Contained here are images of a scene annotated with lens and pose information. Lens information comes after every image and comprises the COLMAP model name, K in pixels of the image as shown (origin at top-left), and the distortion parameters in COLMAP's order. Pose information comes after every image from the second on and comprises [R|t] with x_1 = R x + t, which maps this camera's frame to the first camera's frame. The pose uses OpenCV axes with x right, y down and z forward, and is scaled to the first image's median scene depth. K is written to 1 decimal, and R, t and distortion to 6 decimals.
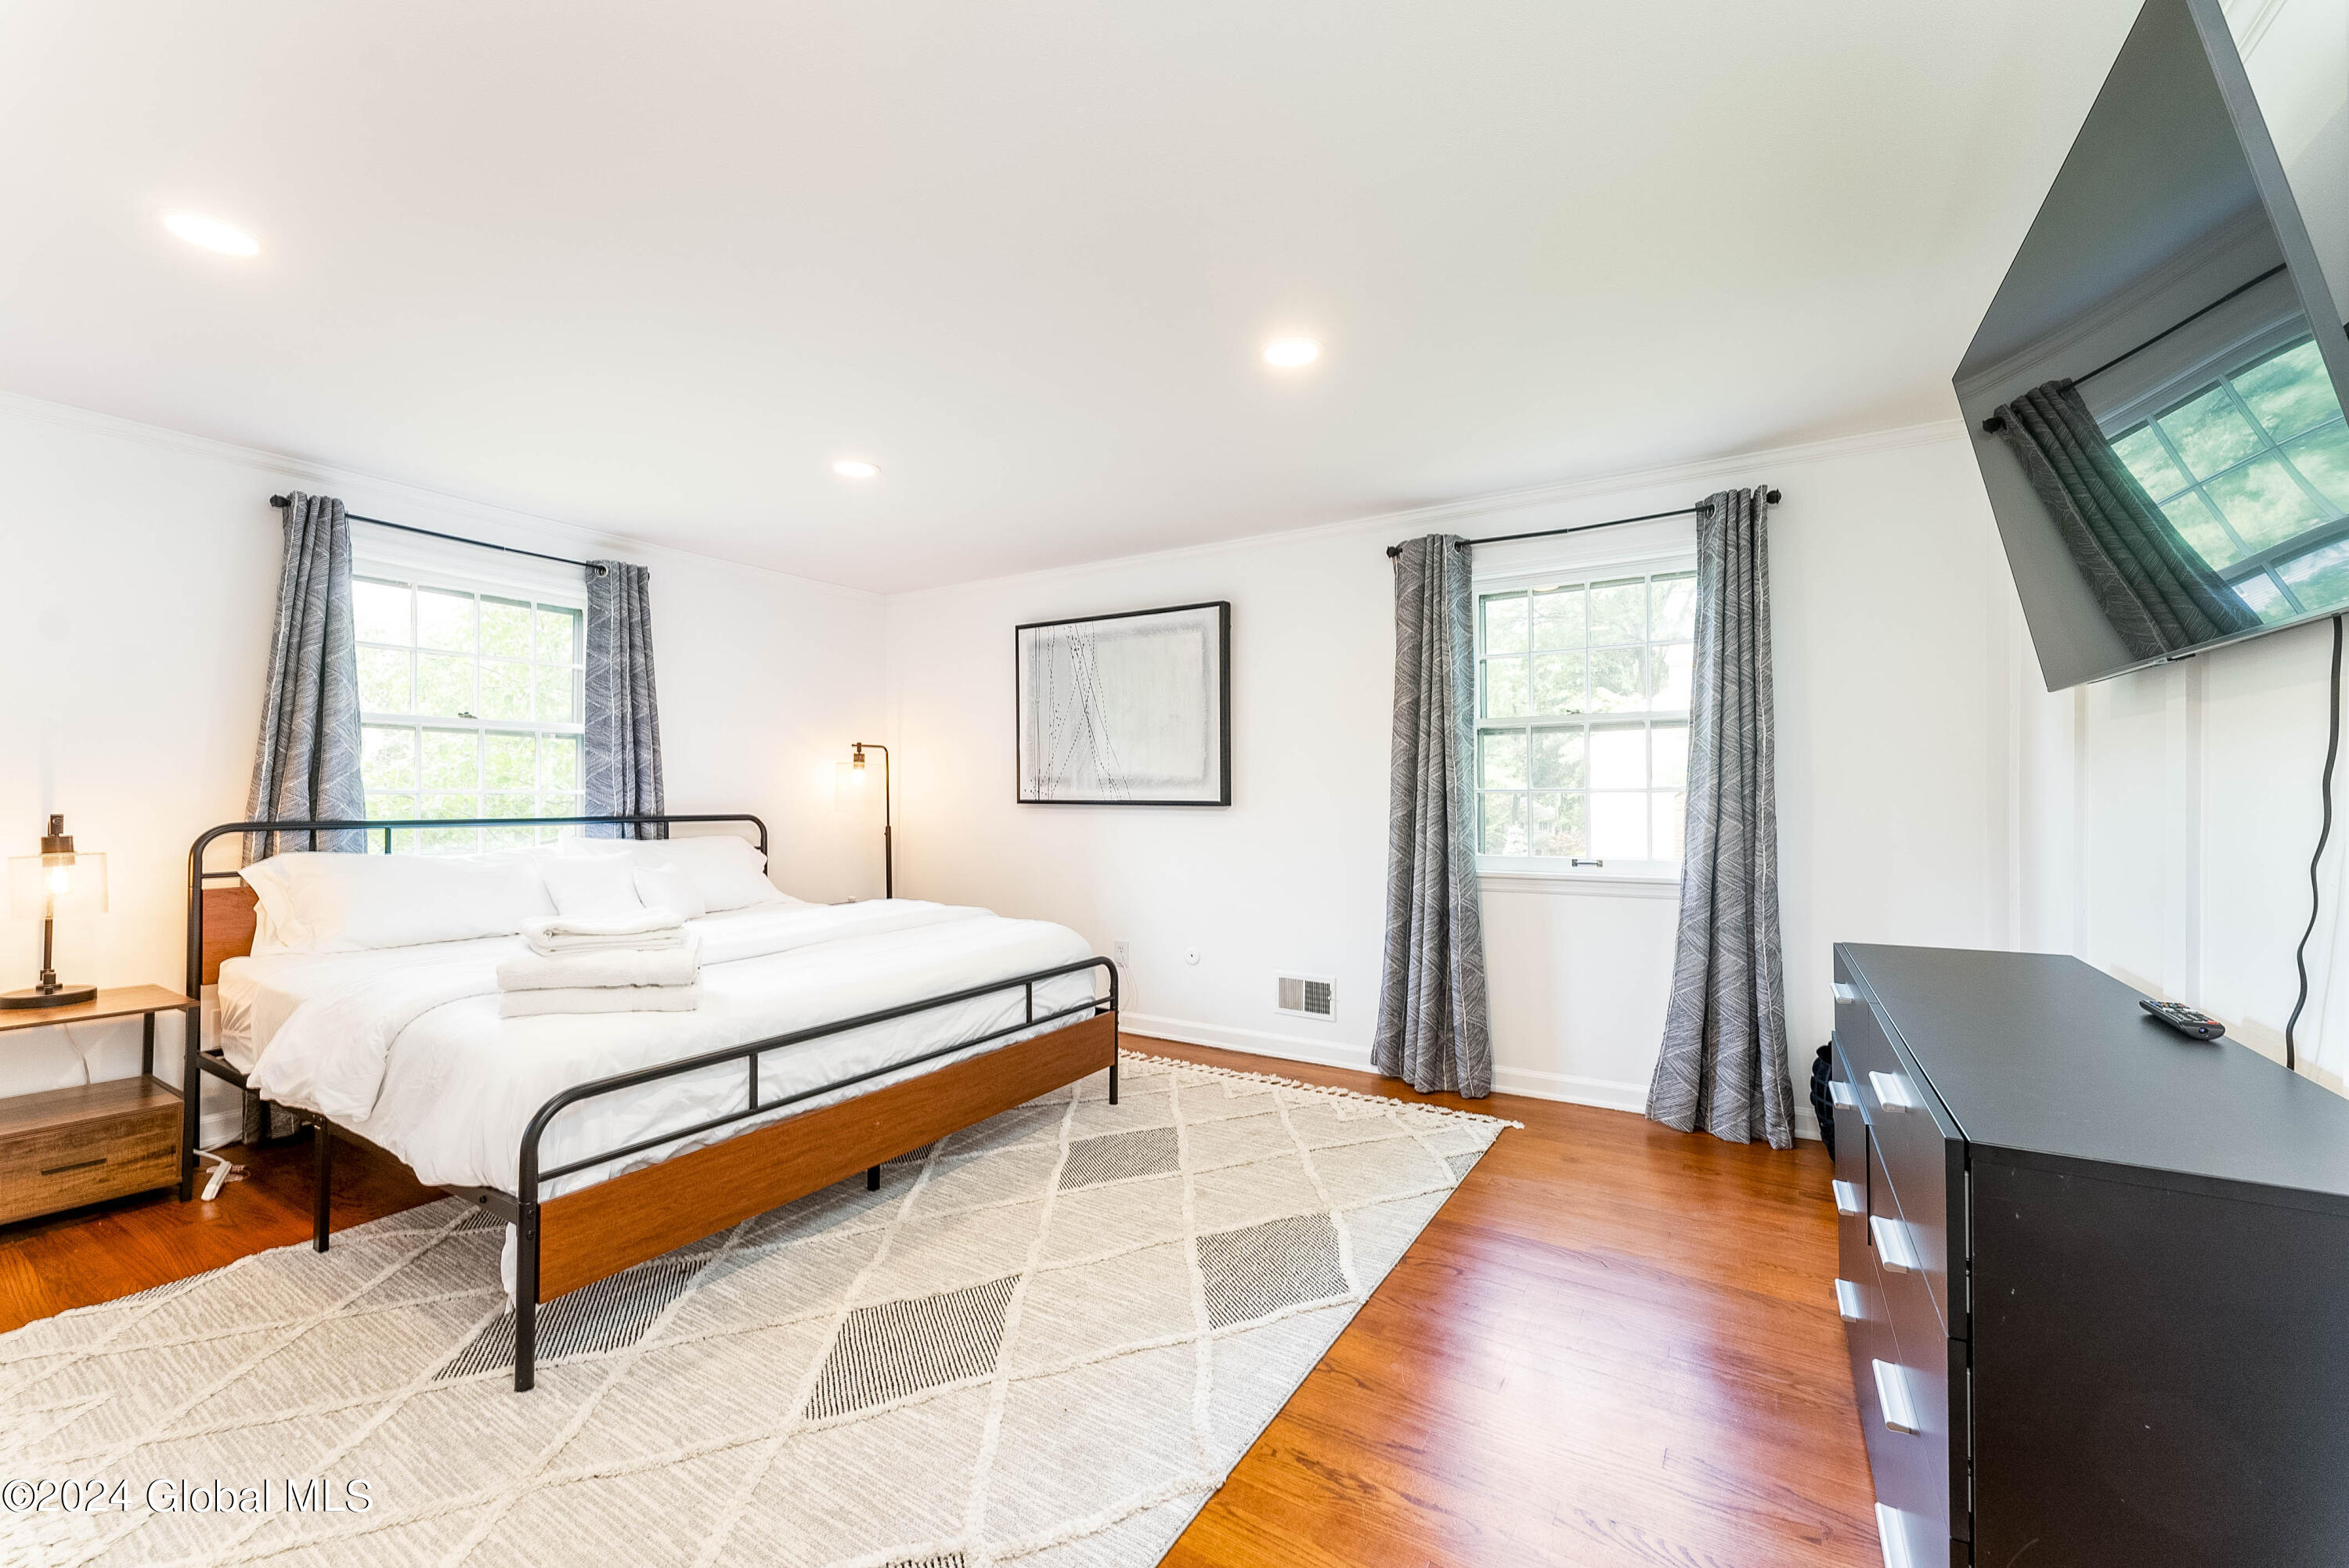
lens RADIAL K [[956.3, 0, 1169.2], [0, 956.3, 784.0], [0, 0, 1]] dist [0.001443, 0.000410]
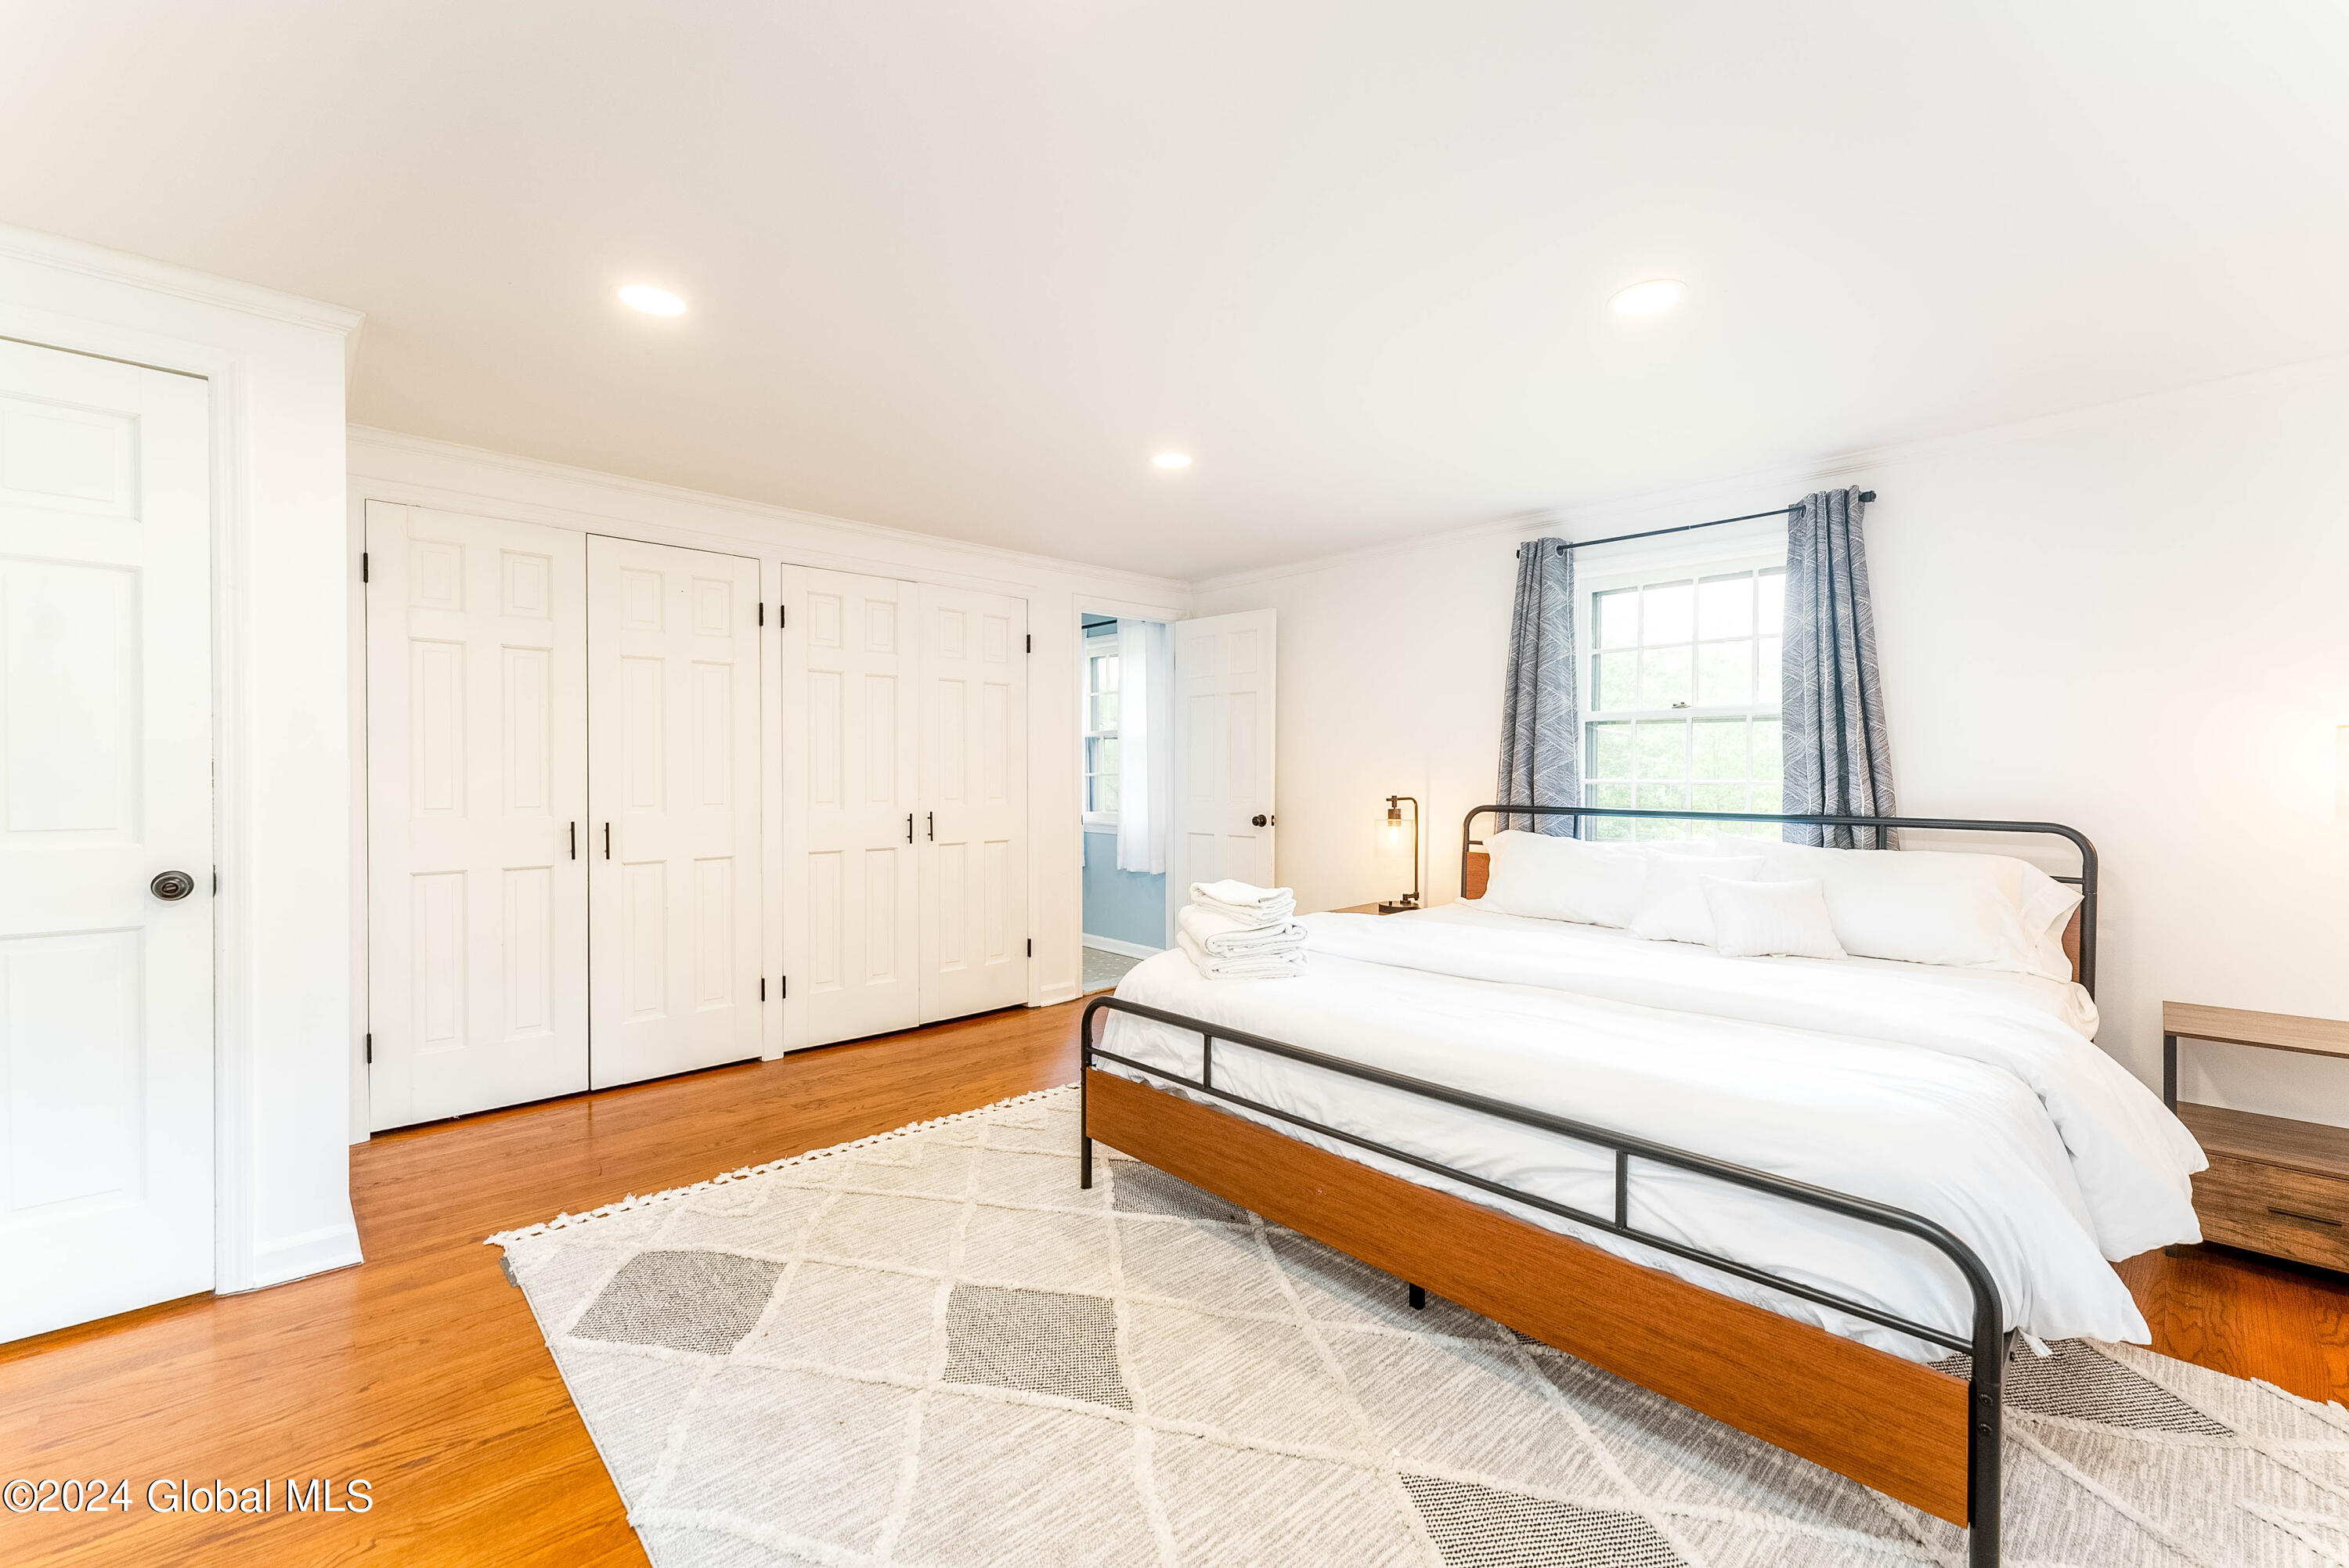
lens RADIAL K [[956.3, 0, 1164.1], [0, 956.3, 776.4], [0, 0, 1]] dist [0.001443, 0.000410]
pose [[-0.259789, -0.001548, -0.965664, 0.442324], [0.003376, 0.999991, -0.002511, 0.002437], [0.965660, -0.003912, -0.259781, 0.926658]]
